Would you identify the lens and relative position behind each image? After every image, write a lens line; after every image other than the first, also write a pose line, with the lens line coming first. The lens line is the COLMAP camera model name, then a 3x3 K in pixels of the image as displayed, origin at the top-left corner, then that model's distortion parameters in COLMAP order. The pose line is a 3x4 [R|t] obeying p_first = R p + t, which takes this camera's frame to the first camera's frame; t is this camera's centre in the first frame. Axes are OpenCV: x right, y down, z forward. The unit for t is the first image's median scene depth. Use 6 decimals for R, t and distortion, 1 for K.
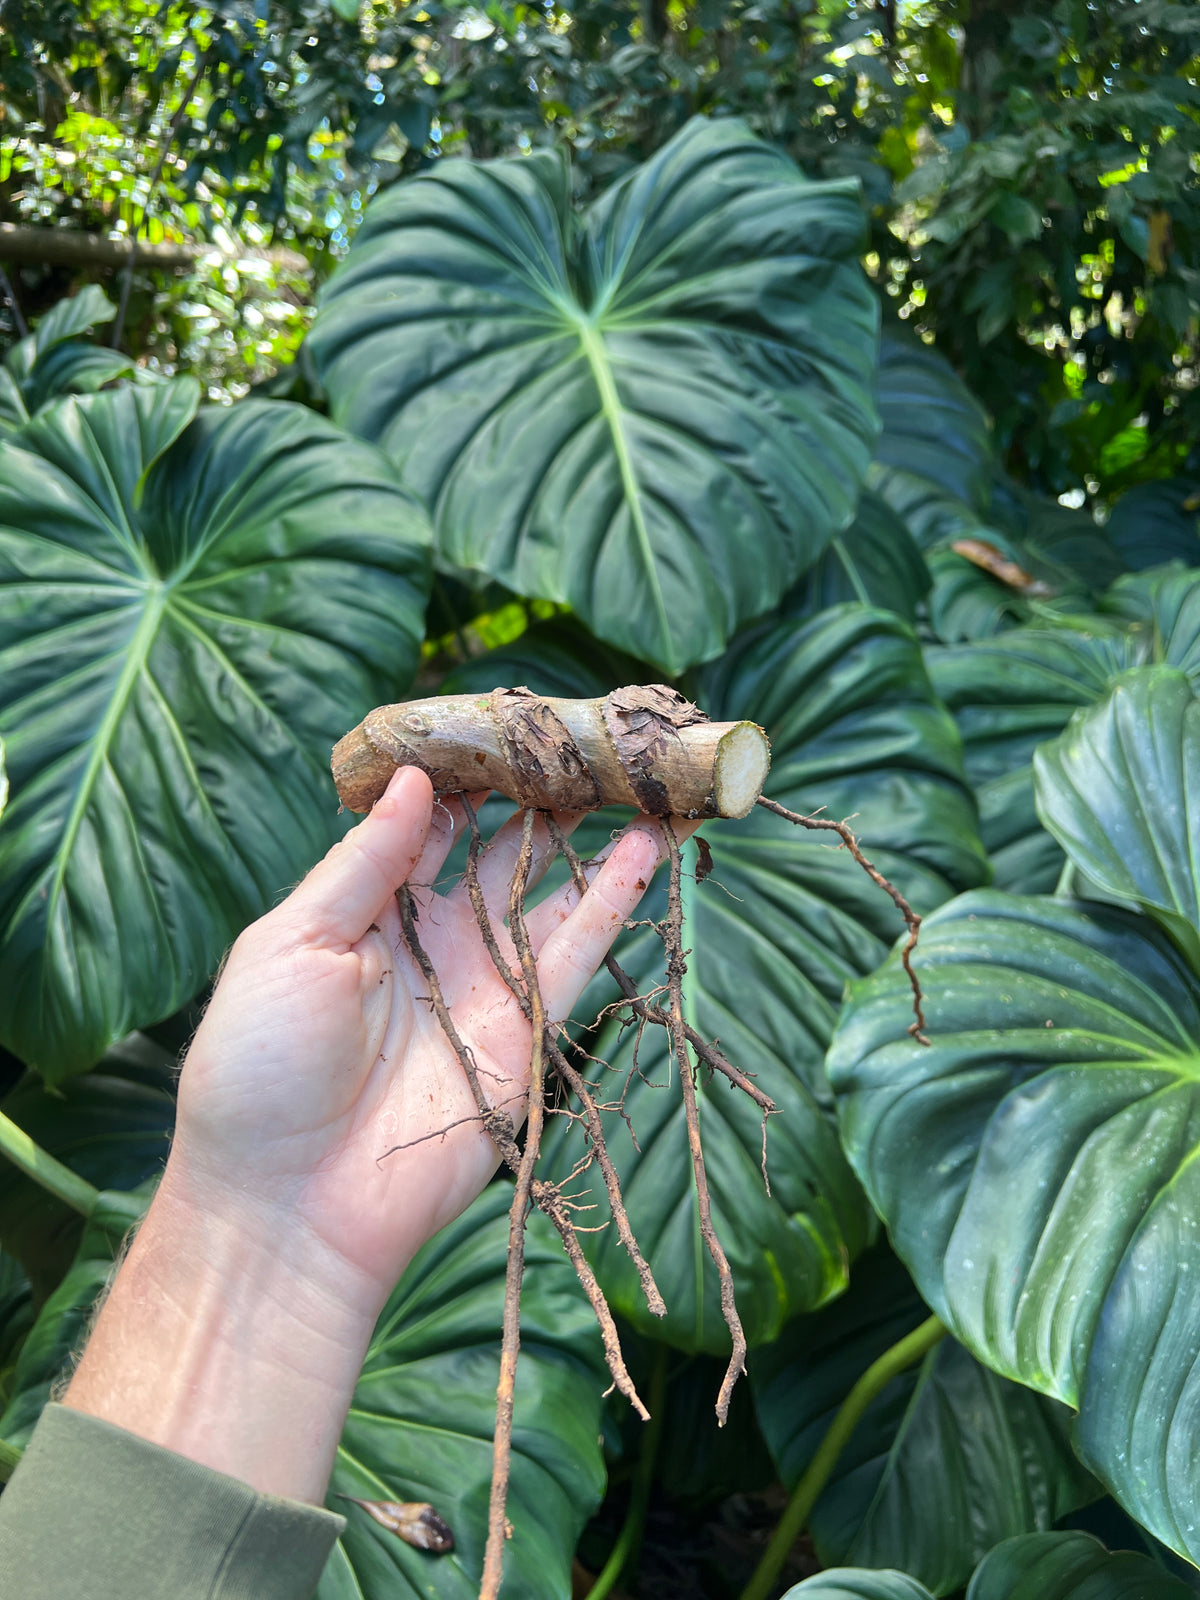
lens RADIAL K [[1135.3, 0, 600.0], [0, 1135.3, 800.0], [0, 0, 1]] dist [-0.024480, -0.001127]
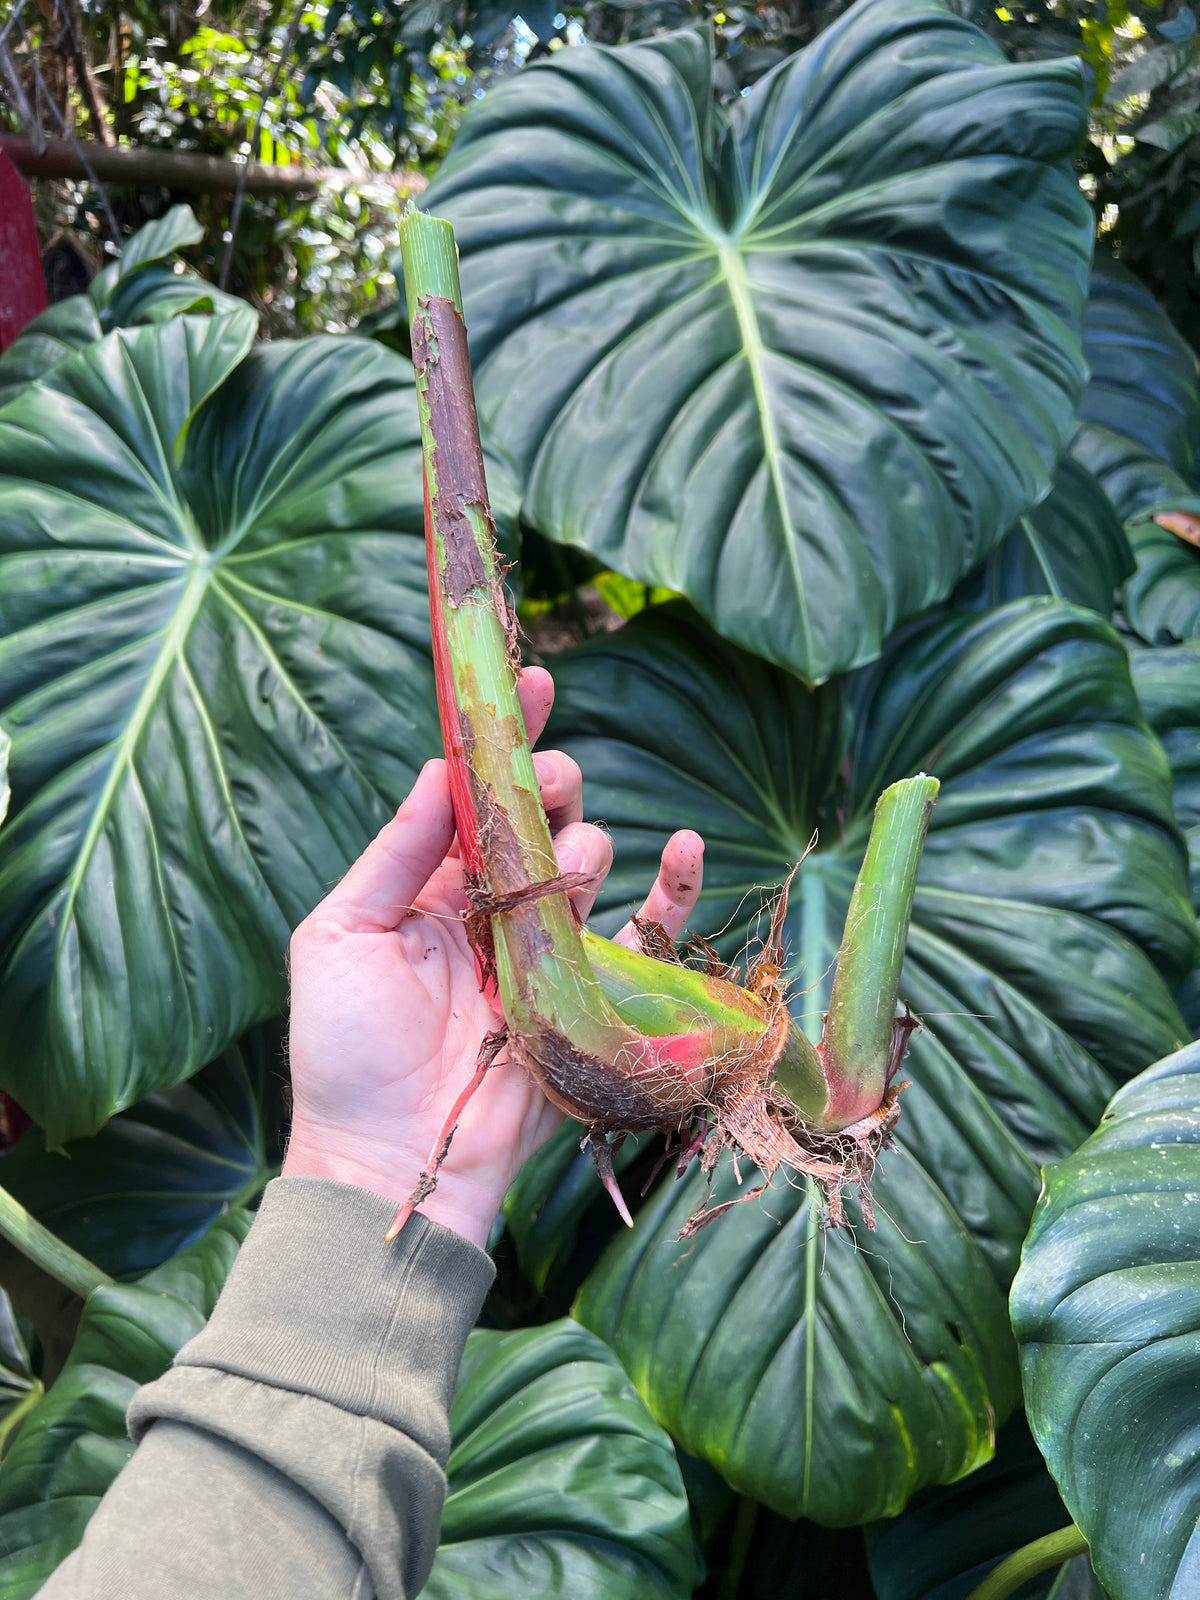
lens RADIAL K [[1173.4, 0, 600.0], [0, 1173.4, 800.0], [0, 0, 1]] dist [-0.024365, 0.000100]
pose [[0.993583, 0.046235, -0.103227, 0.003573], [-0.042297, 0.998303, 0.040021, -0.052180], [0.104903, -0.035398, 0.993852, 0.146460]]
